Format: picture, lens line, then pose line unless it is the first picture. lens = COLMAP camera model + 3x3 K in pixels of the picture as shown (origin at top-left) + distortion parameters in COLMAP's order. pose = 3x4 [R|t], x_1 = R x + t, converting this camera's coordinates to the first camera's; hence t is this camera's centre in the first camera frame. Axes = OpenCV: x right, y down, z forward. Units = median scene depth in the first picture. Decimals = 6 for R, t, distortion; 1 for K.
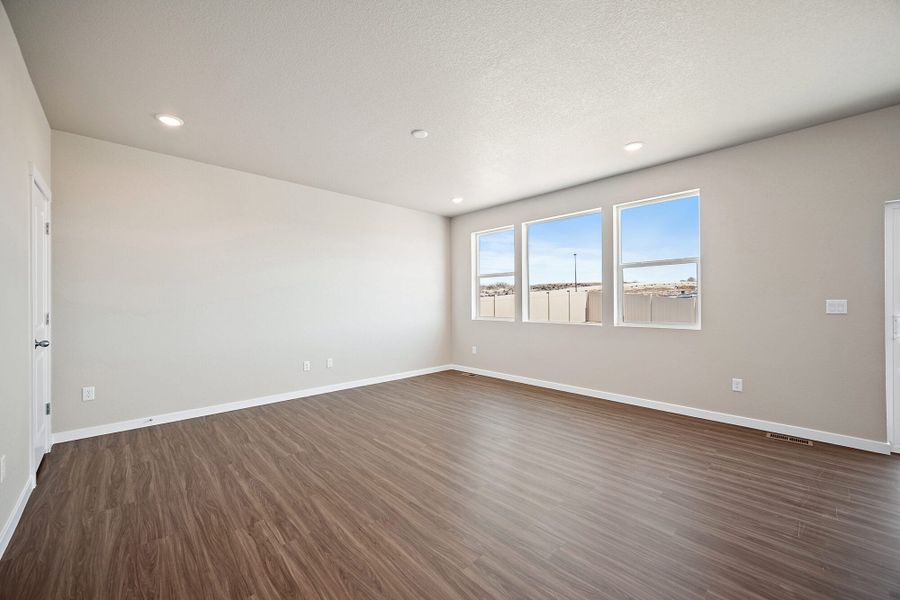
lens RADIAL K [[354.8, 0, 454.8], [0, 354.8, 300.8], [0, 0, 1]] dist [-0.001699, 0.000752]
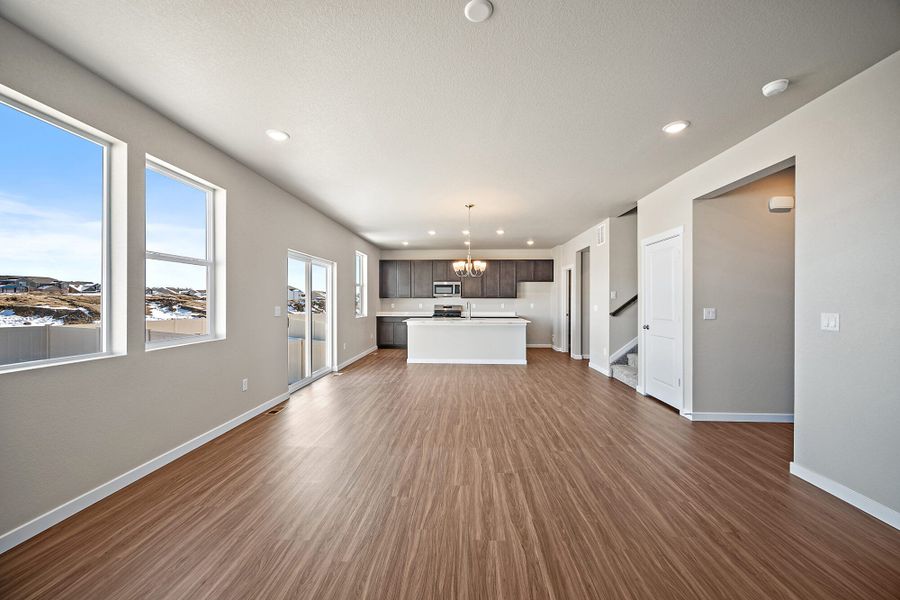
lens RADIAL K [[354.8, 0, 444.1], [0, 354.8, 300.0], [0, 0, 1]] dist [-0.001699, 0.000752]
pose [[-0.677340, 0.008311, 0.735623, -0.406297], [0.006801, 0.999964, -0.005035, -0.018185], [-0.735638, 0.001593, -0.677373, 1.227521]]
